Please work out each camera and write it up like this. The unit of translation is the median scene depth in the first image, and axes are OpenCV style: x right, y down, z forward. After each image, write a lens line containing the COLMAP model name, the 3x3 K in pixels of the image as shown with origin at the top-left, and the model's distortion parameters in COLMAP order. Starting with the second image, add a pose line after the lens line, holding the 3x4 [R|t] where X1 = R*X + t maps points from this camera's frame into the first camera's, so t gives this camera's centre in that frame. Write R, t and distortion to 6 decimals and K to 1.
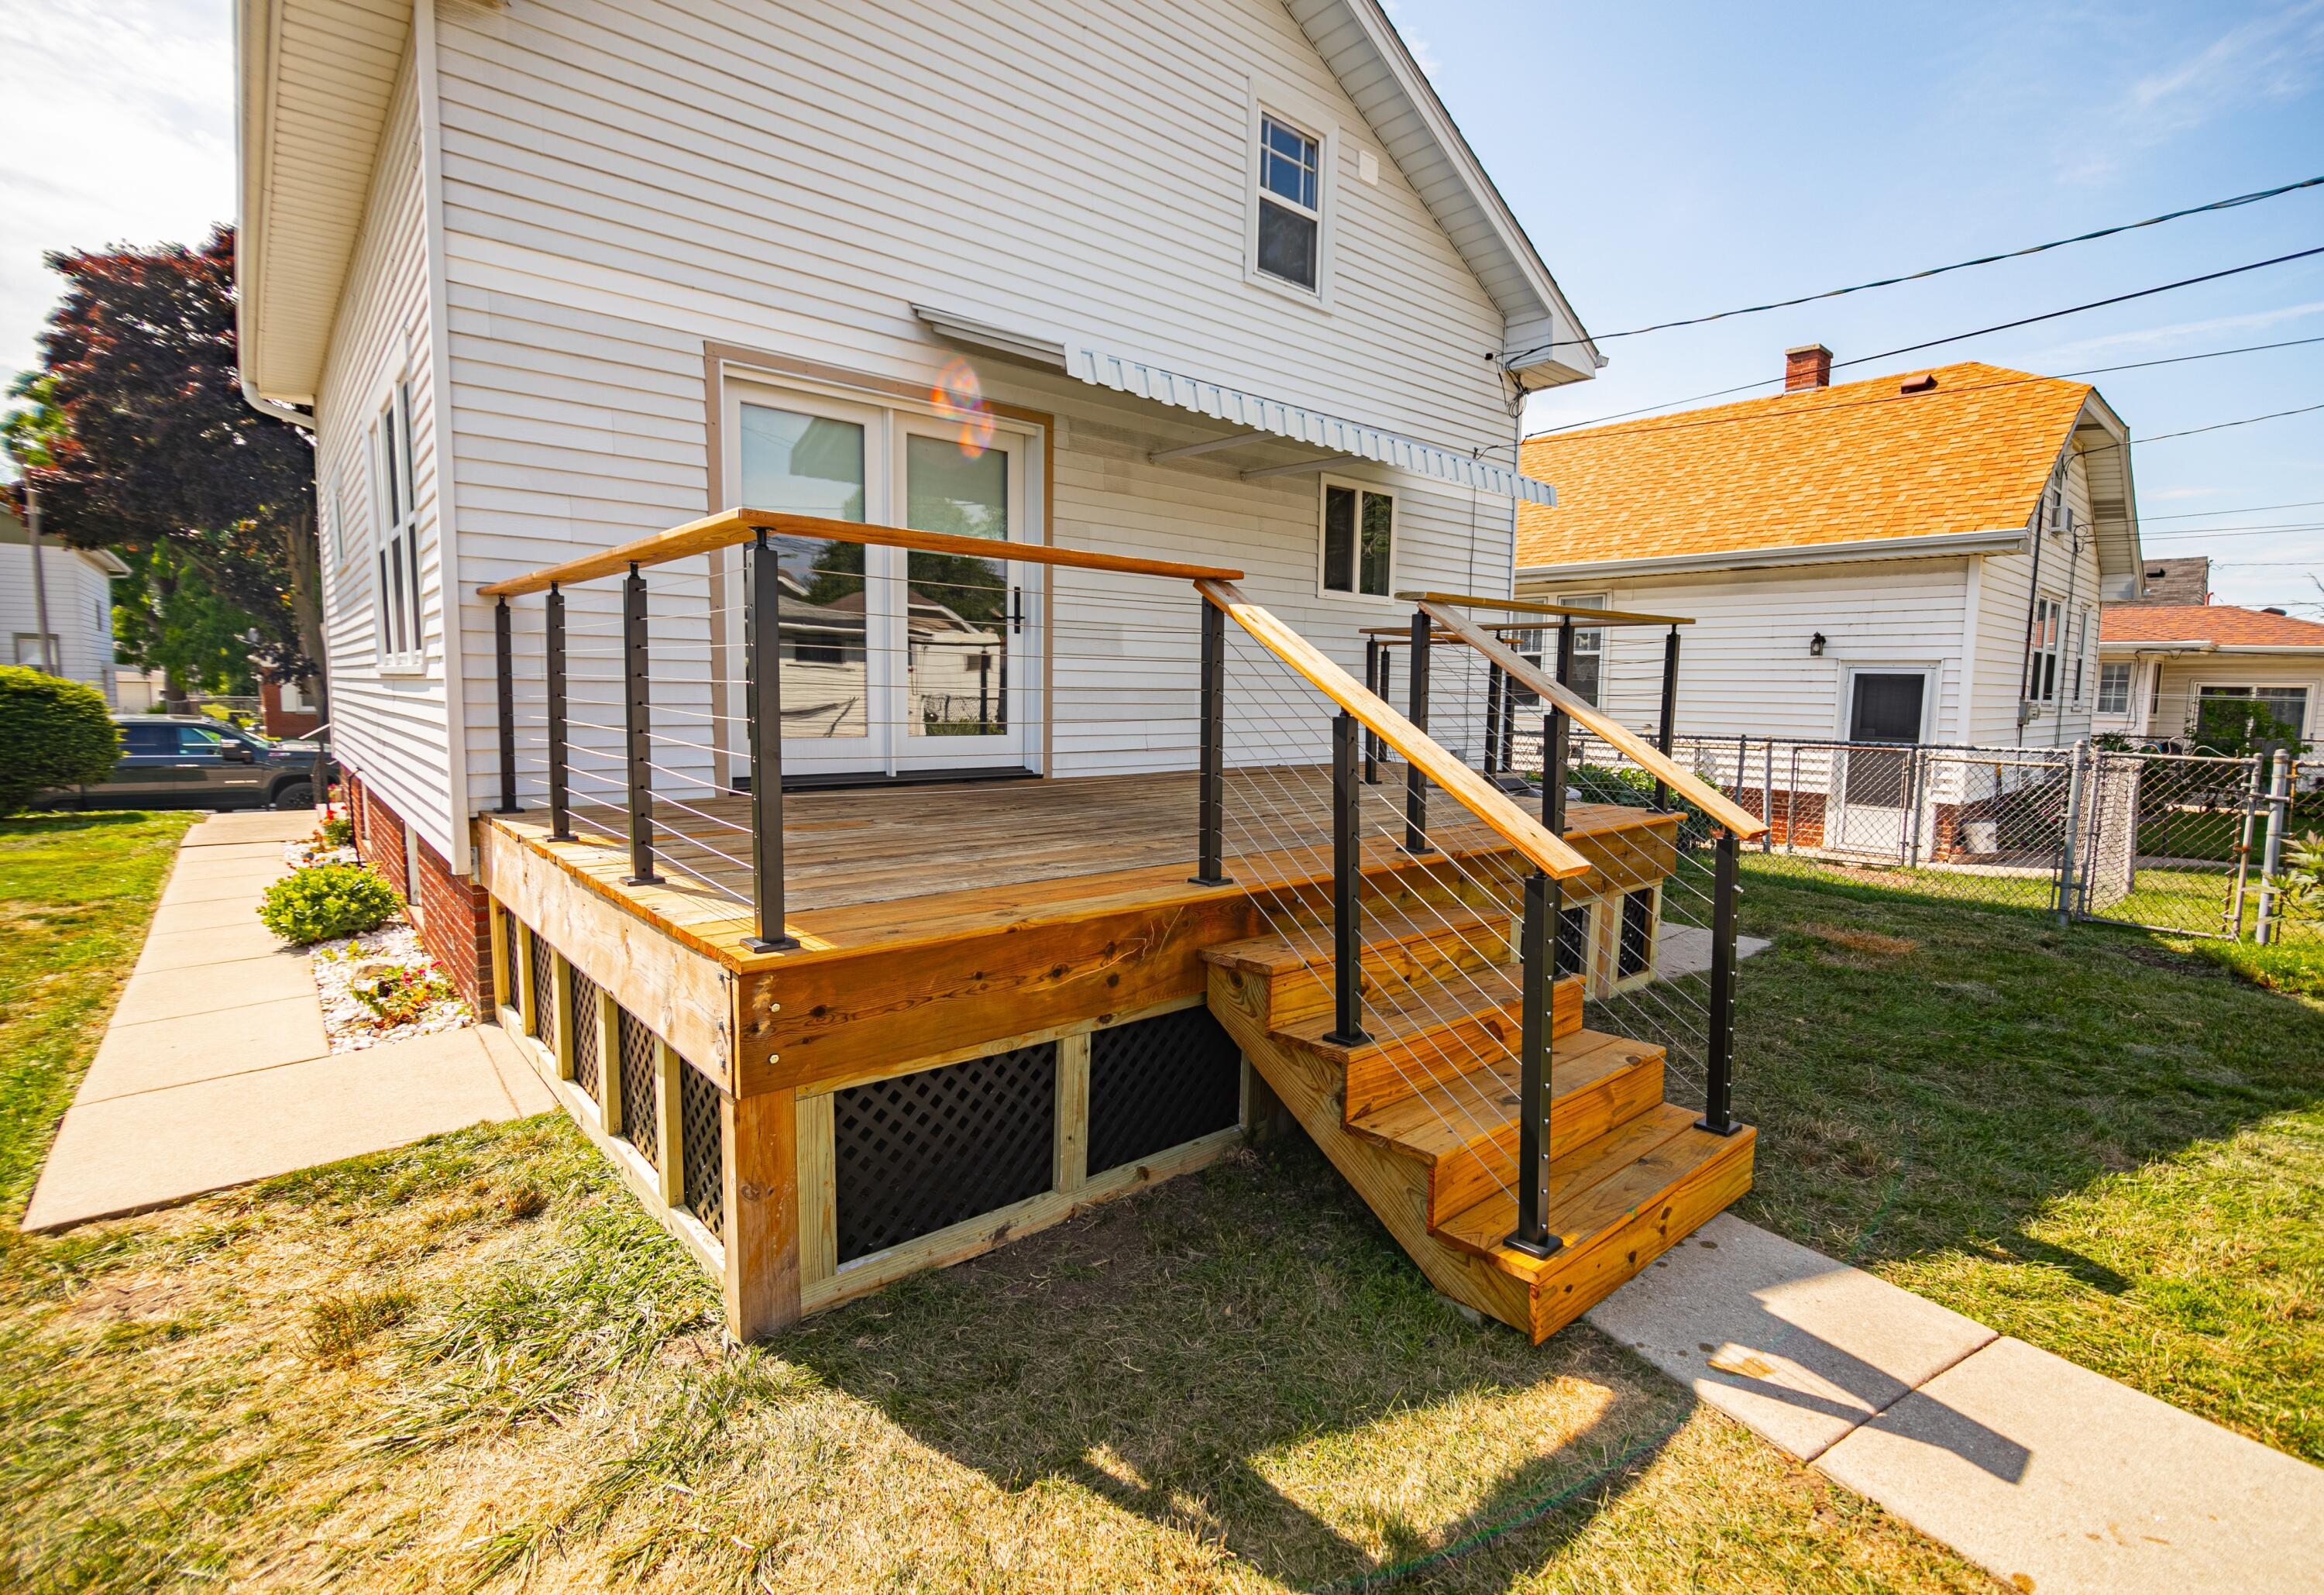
lens RADIAL K [[1067.1, 0, 1162.0], [0, 1067.1, 797.5], [0, 0, 1]] dist [-0.014883, -0.000662]
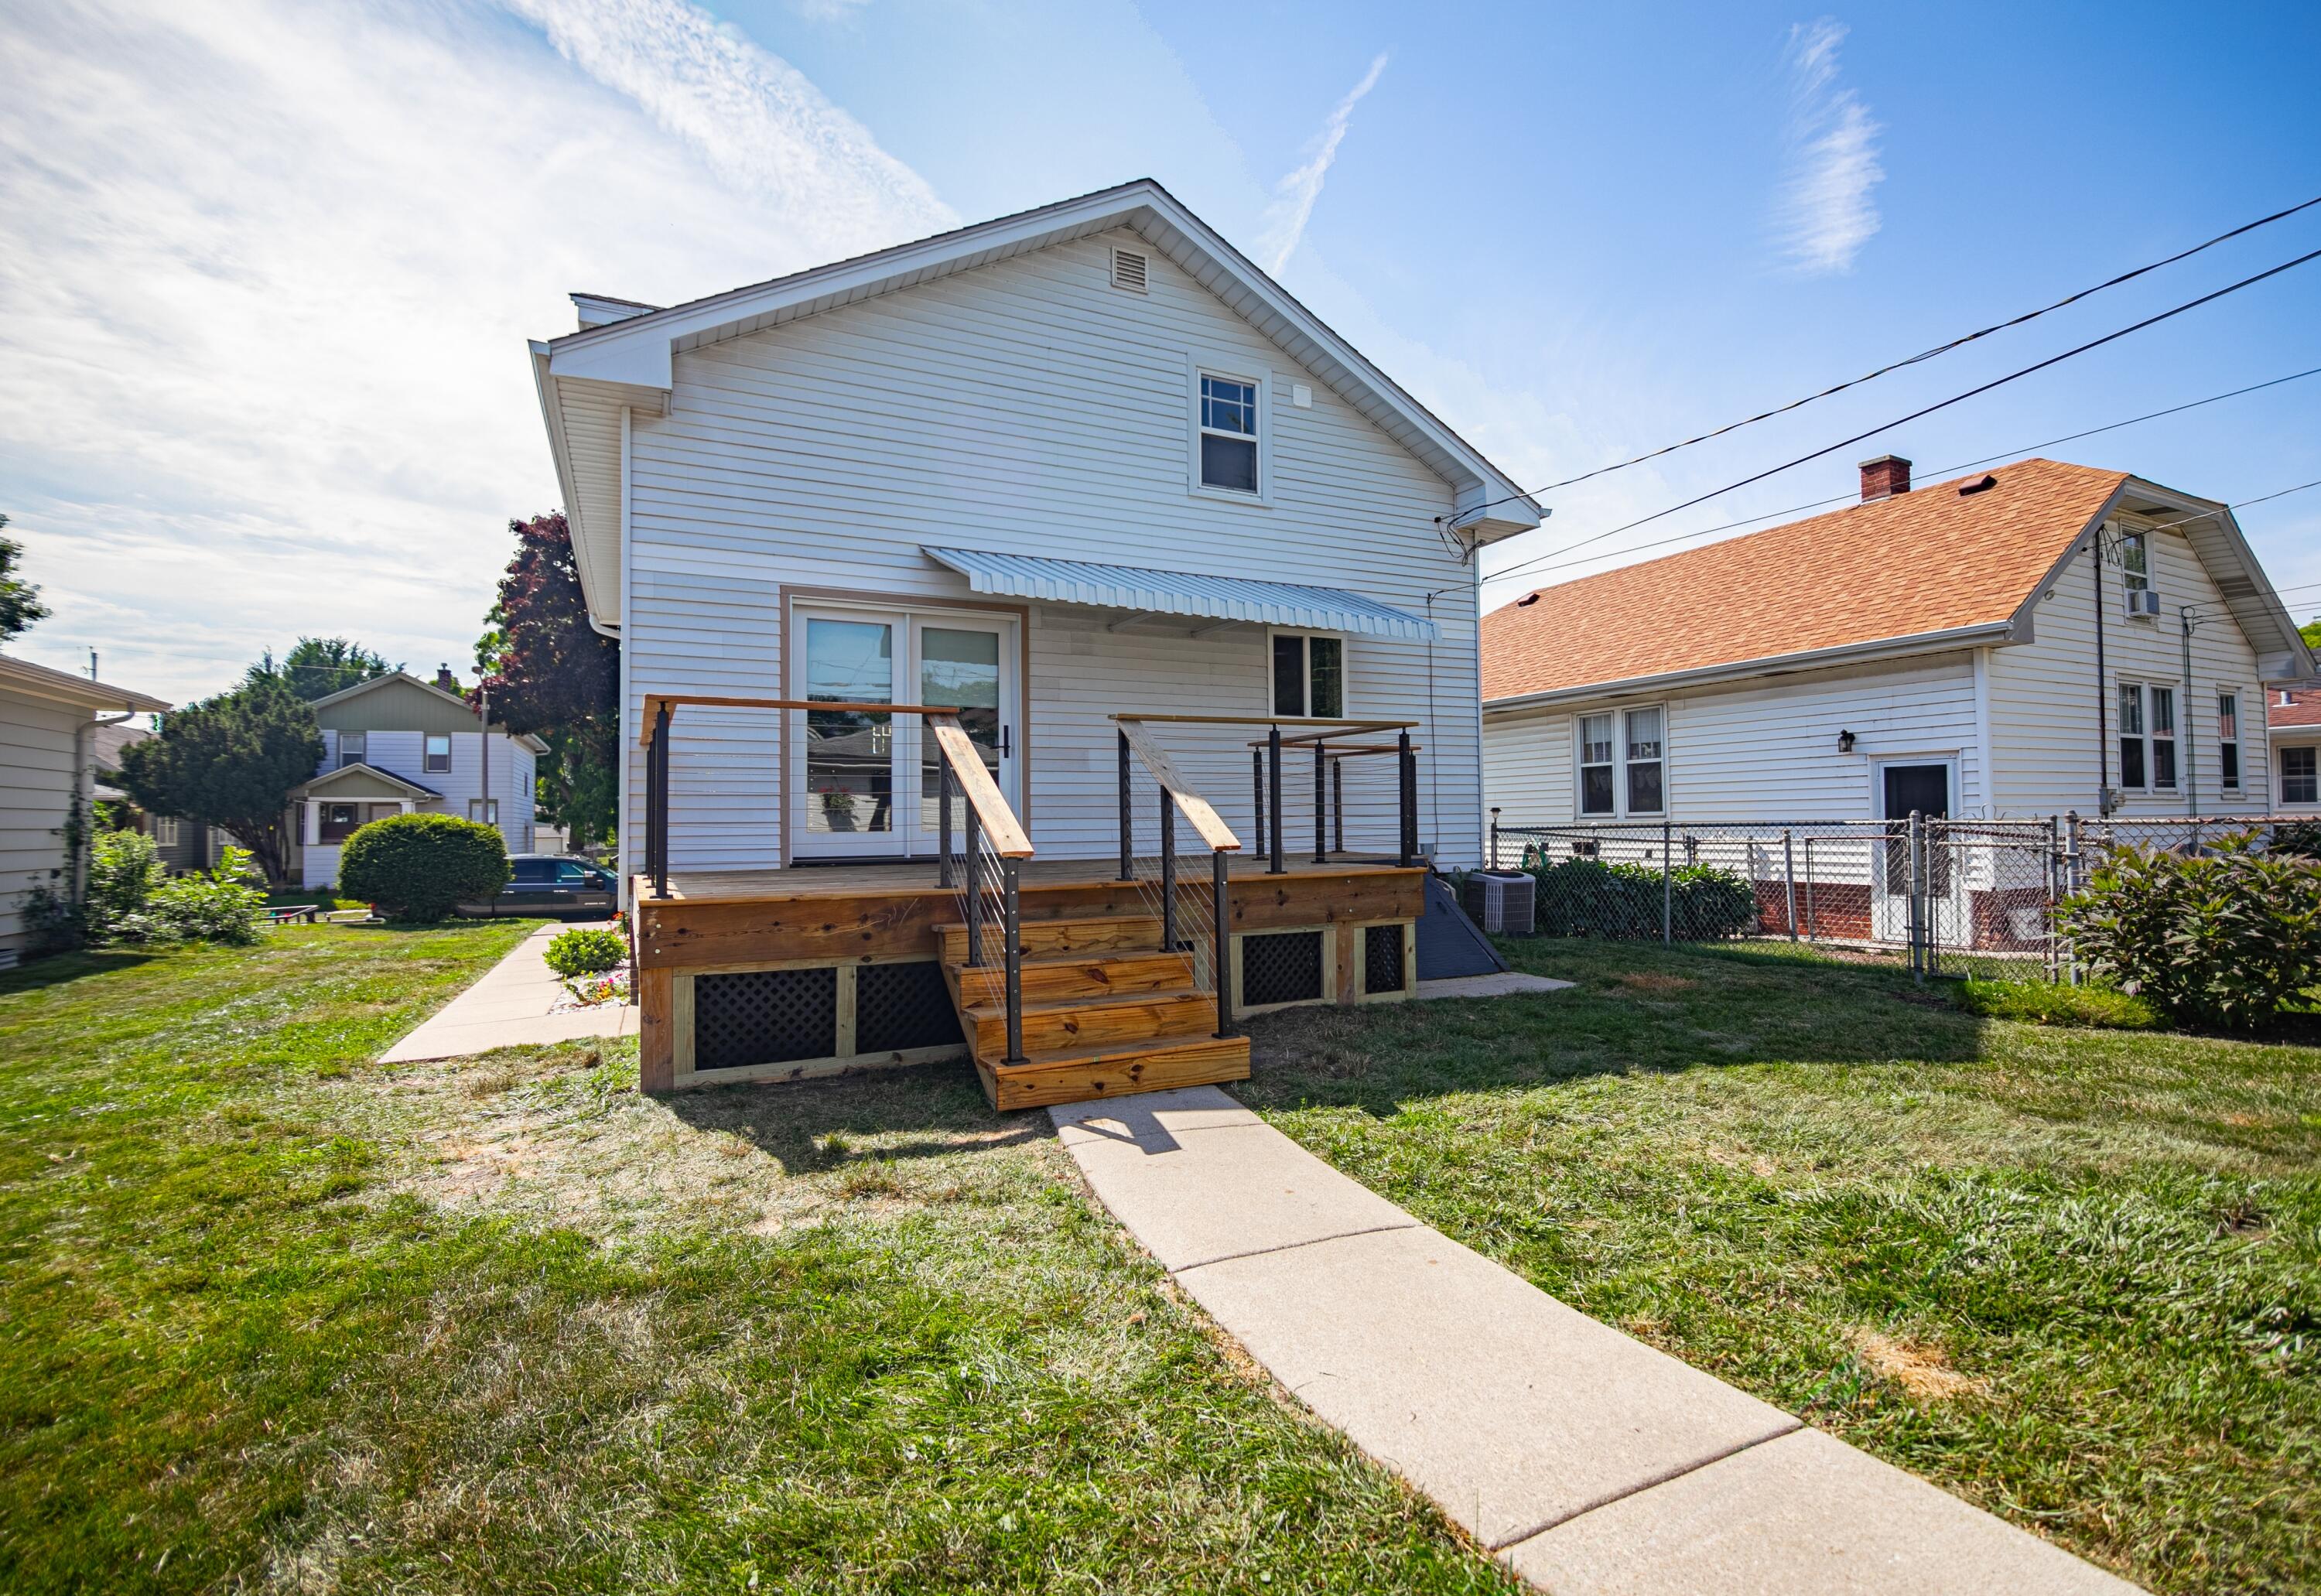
lens RADIAL K [[1065.7, 0, 1160.5], [0, 1065.7, 798.0], [0, 0, 1]] dist [-0.014883, -0.000662]
pose [[0.966906, -0.034470, -0.252794, 0.335797], [0.001302, 0.991485, -0.130215, 0.065861], [0.255130, 0.125576, 0.958717, -0.232923]]
